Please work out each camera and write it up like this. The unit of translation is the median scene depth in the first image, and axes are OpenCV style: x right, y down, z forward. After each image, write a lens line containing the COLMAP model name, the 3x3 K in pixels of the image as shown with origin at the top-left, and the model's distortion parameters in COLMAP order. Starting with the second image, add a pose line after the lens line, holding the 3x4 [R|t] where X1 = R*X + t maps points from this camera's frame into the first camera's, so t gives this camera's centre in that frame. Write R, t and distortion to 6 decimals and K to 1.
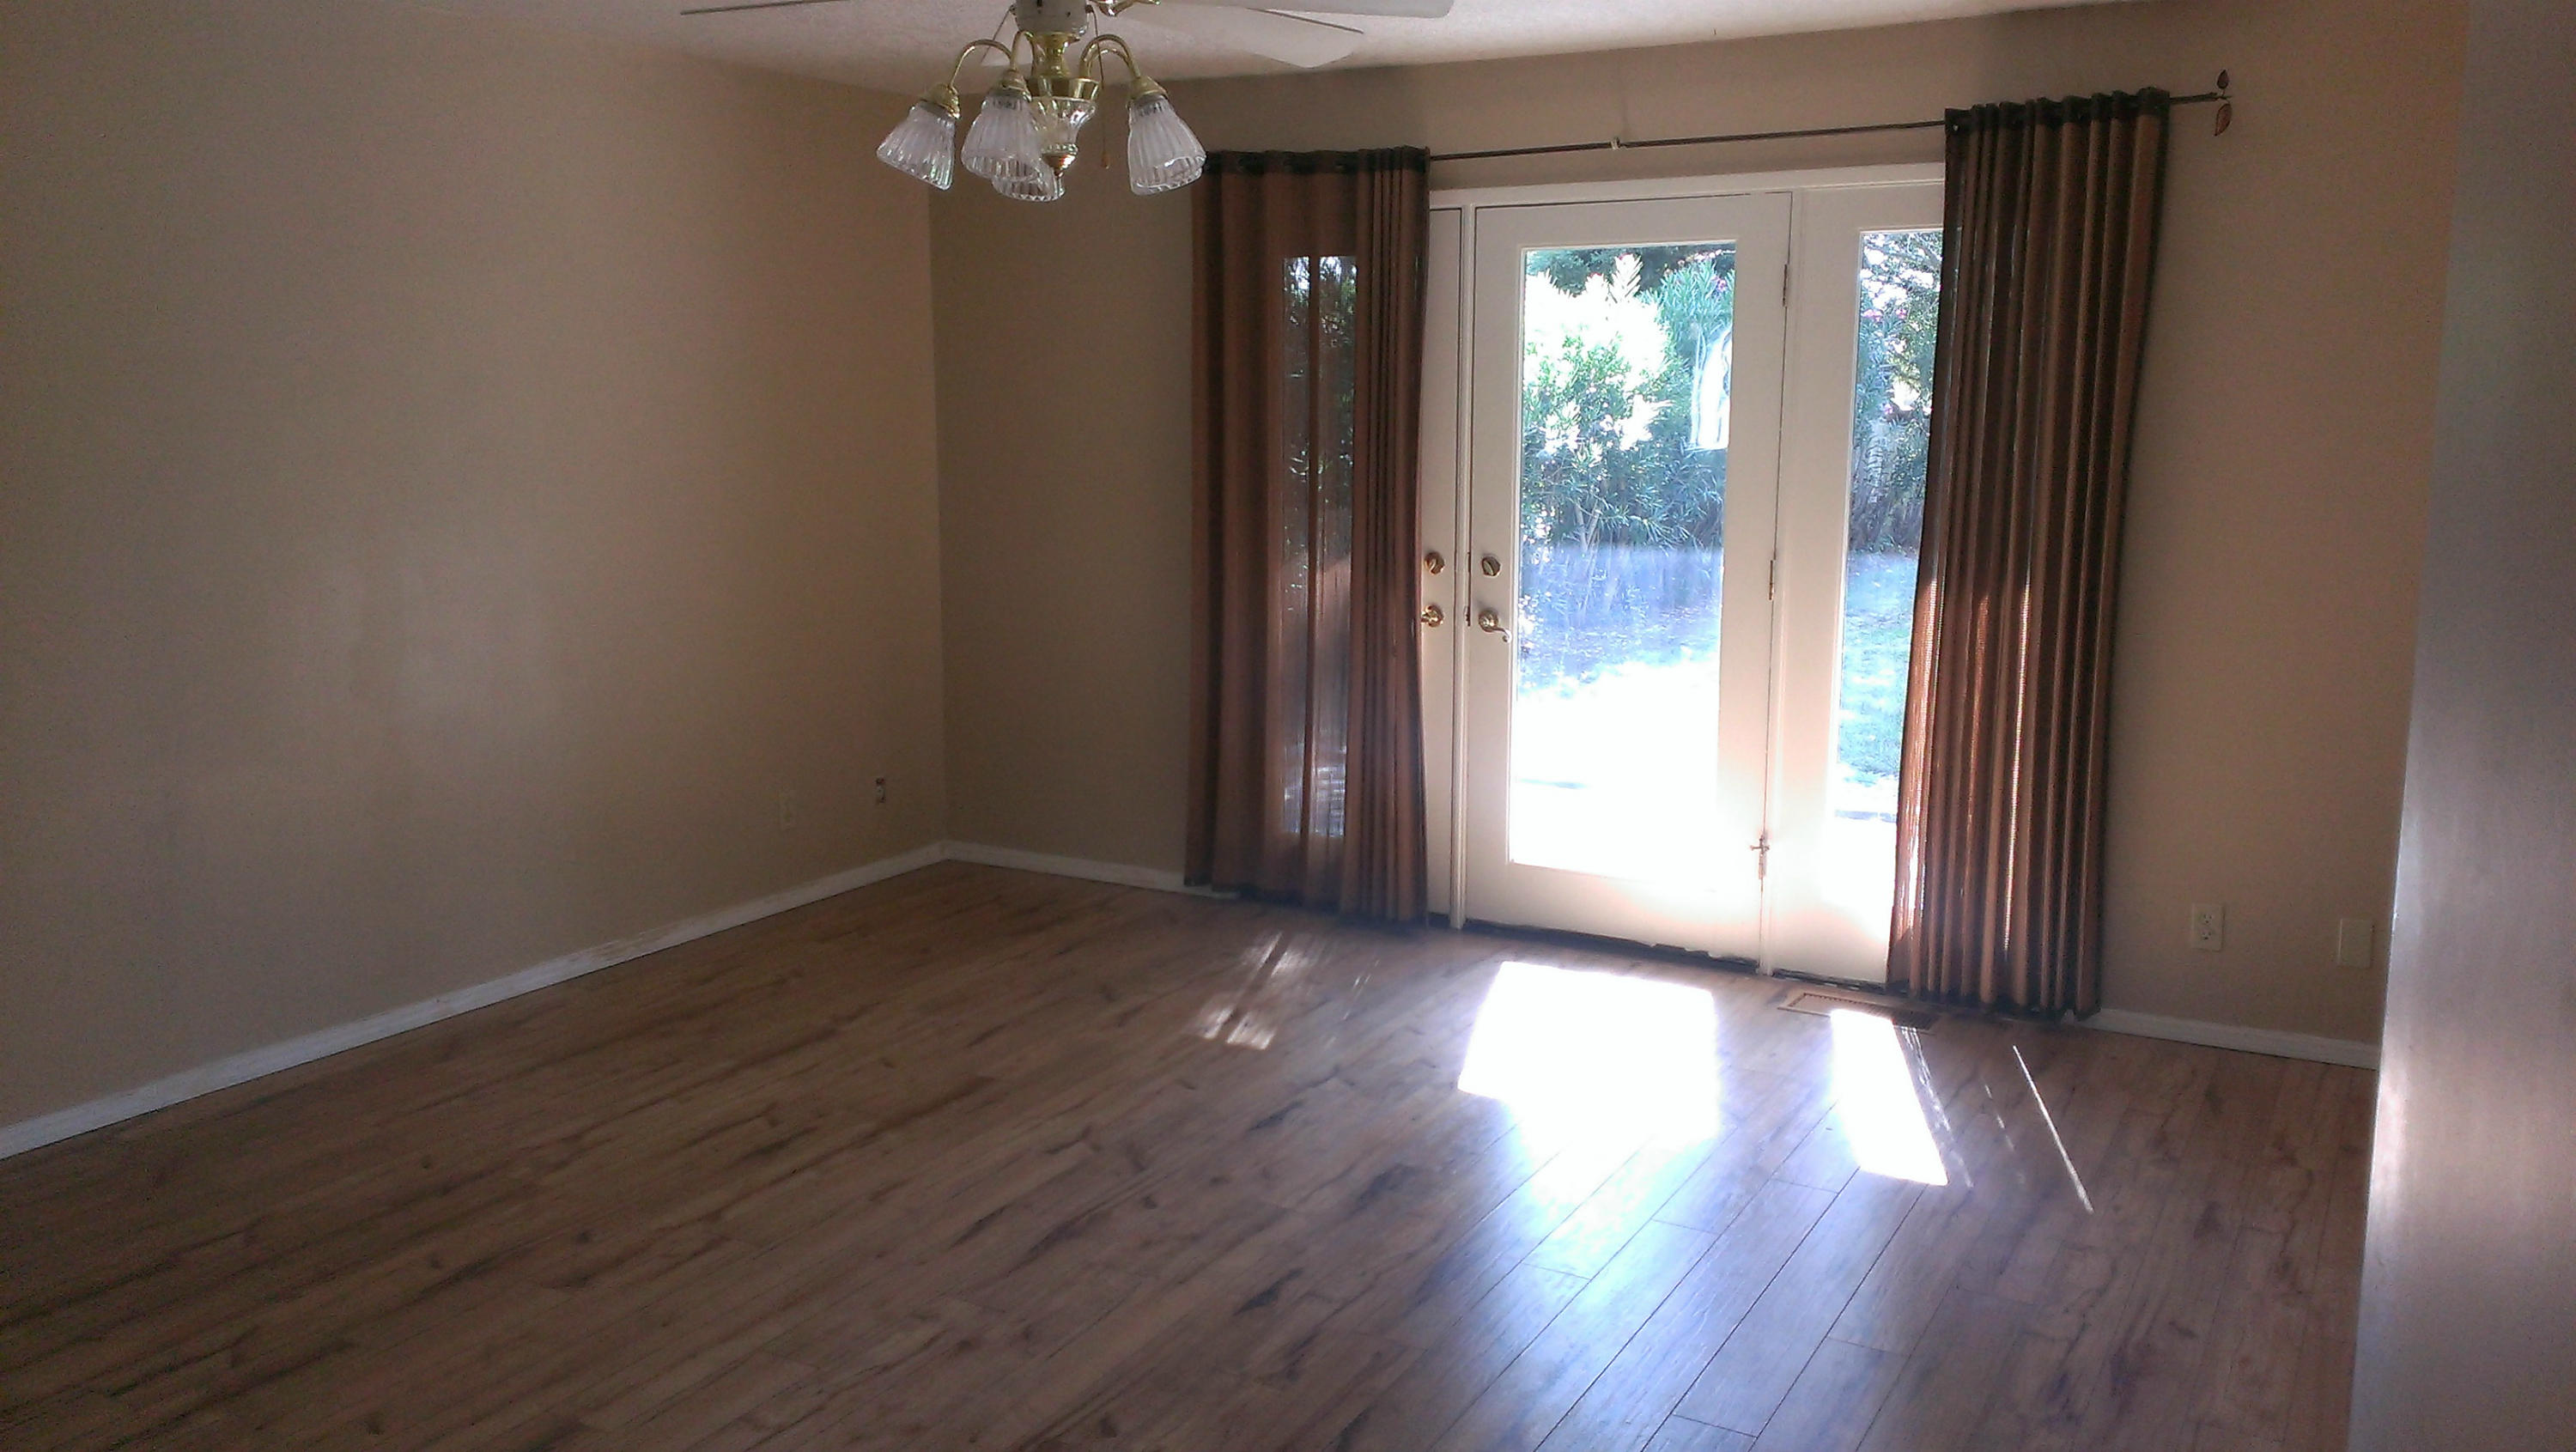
lens RADIAL K [[2061.2, 0, 1318.3], [0, 2061.2, 719.5], [0, 0, 1]] dist [0.147042, -0.194457]
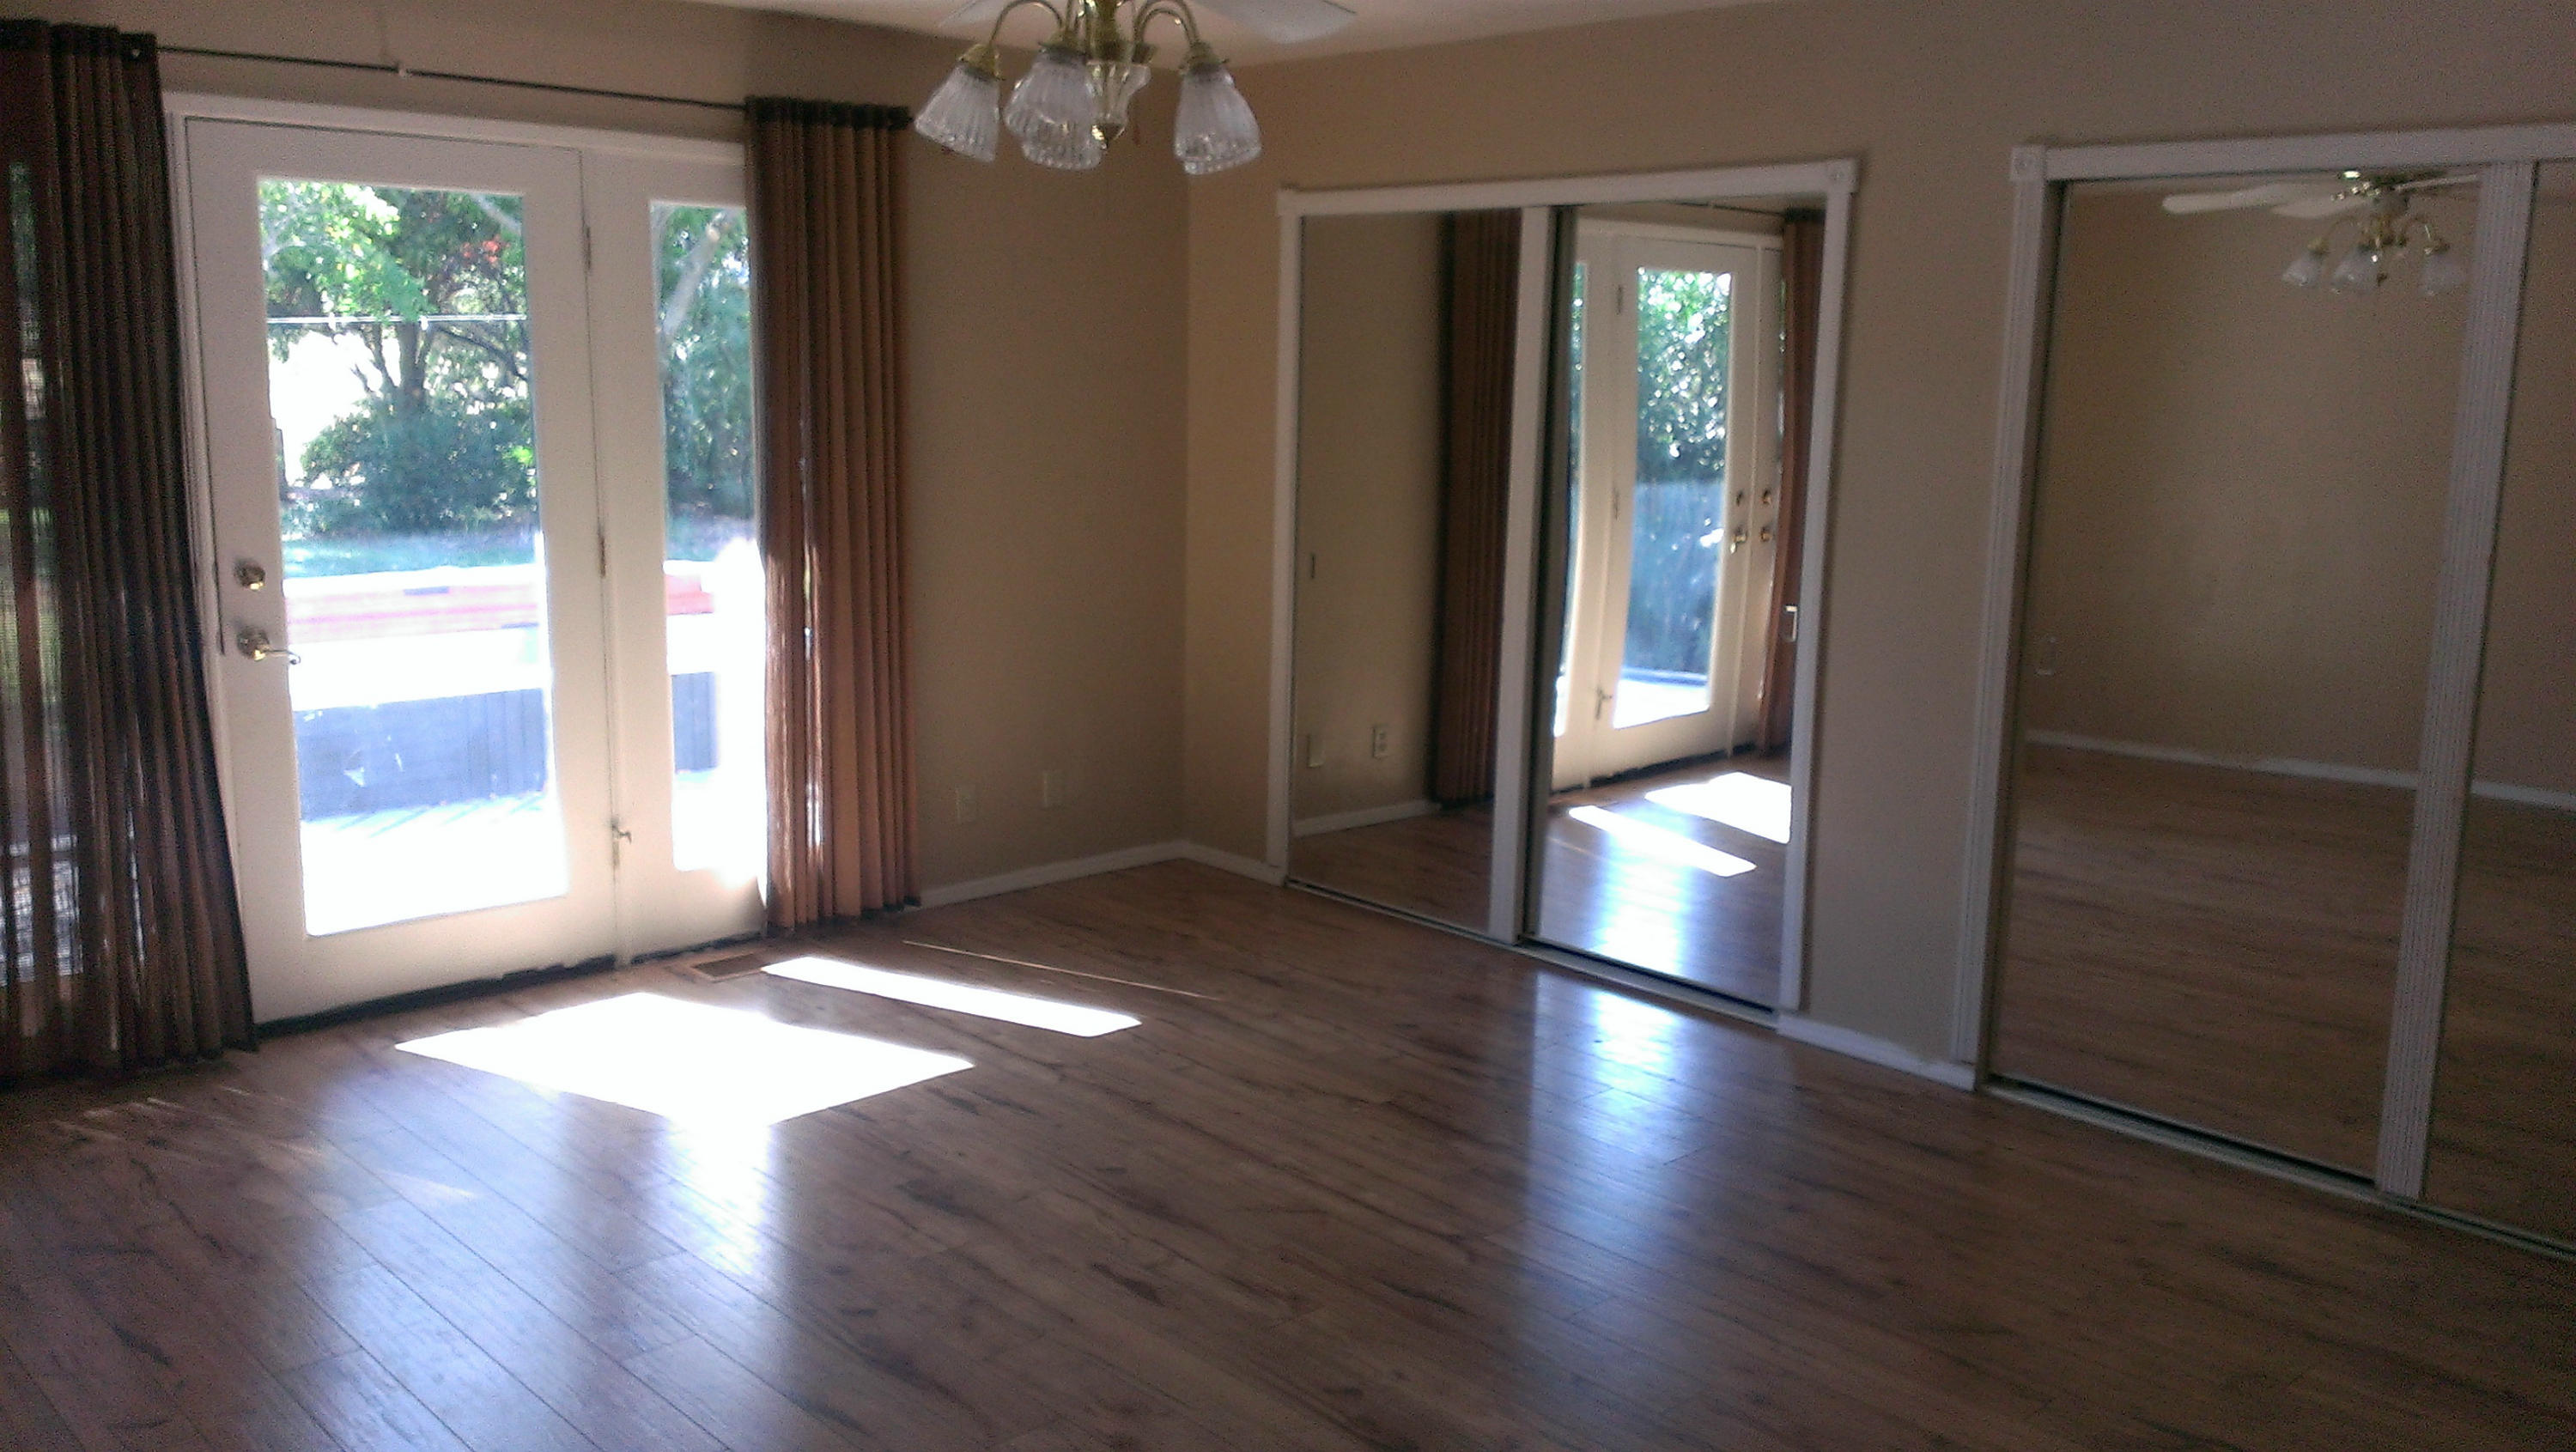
lens RADIAL K [[2061.2, 0, 1318.3], [0, 2061.2, 719.5], [0, 0, 1]] dist [0.147042, -0.194457]
pose [[0.299112, -0.164652, 0.939905, -0.651311], [0.139760, 0.981937, 0.127539, -0.076457], [-0.943928, 0.093213, 0.316721, 0.421678]]
